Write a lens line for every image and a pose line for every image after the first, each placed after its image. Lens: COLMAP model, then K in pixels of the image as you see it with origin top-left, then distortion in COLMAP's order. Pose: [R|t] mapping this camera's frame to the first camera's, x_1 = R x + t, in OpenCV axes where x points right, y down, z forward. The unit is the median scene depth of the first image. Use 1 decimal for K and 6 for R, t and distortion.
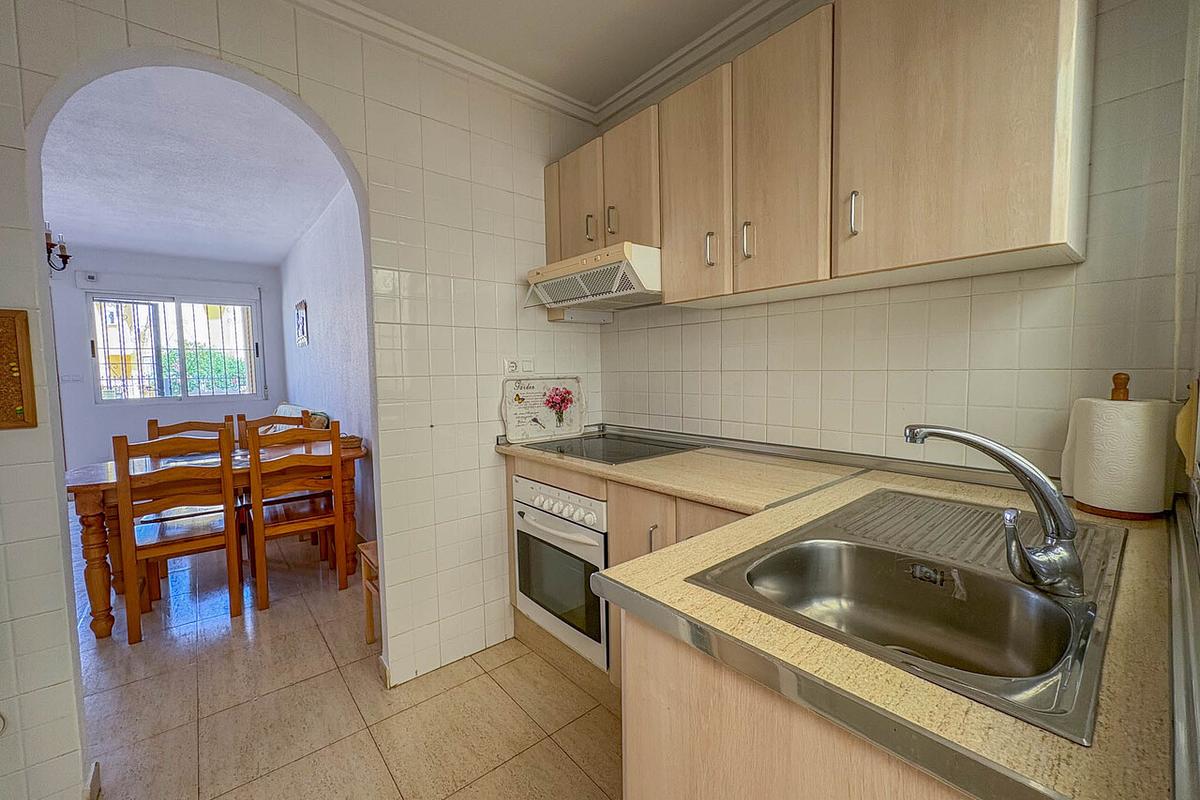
lens RADIAL K [[487.9, 0, 600.0], [0, 487.9, 400.0], [0, 0, 1]] dist [0.013231, 0.000216]
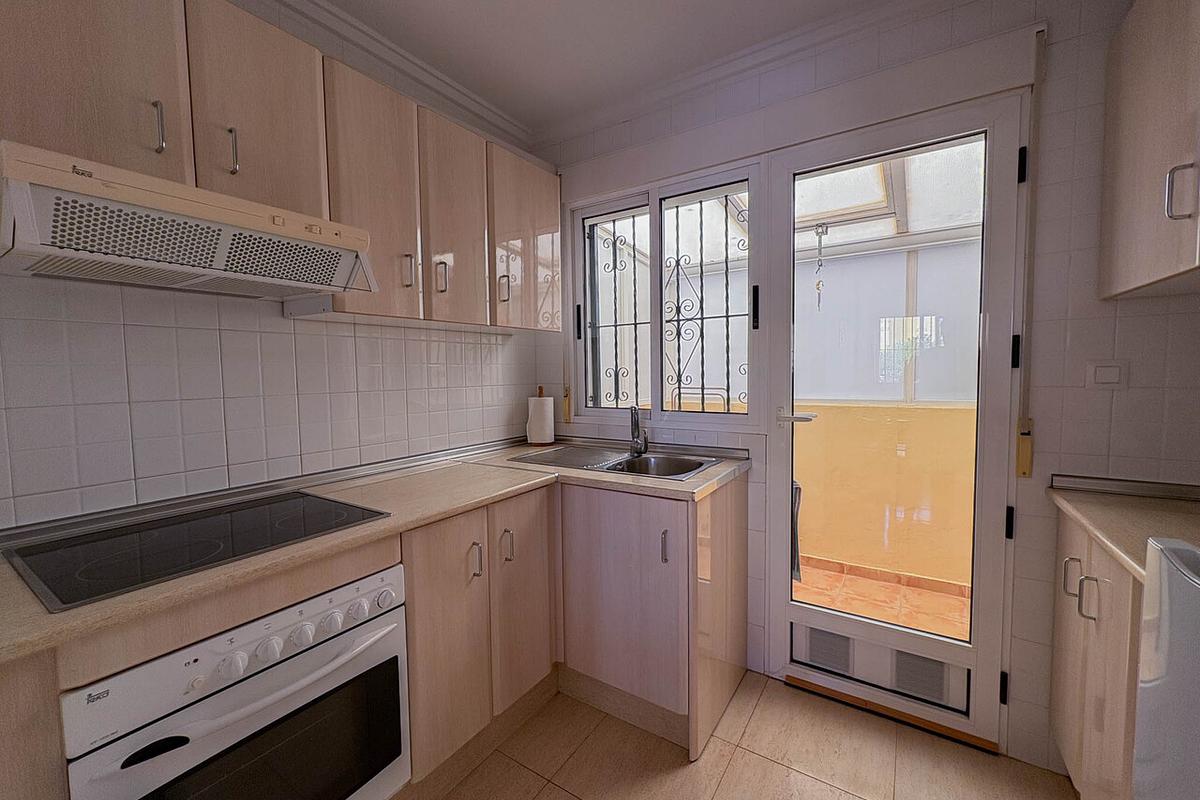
lens RADIAL K [[487.9, 0, 600.0], [0, 487.9, 400.0], [0, 0, 1]] dist [0.013231, 0.000216]
pose [[-0.265178, -0.038002, 0.963450, -0.694064], [0.089793, 0.993907, 0.063917, -0.061020], [-0.960009, 0.103460, -0.260150, 0.744437]]
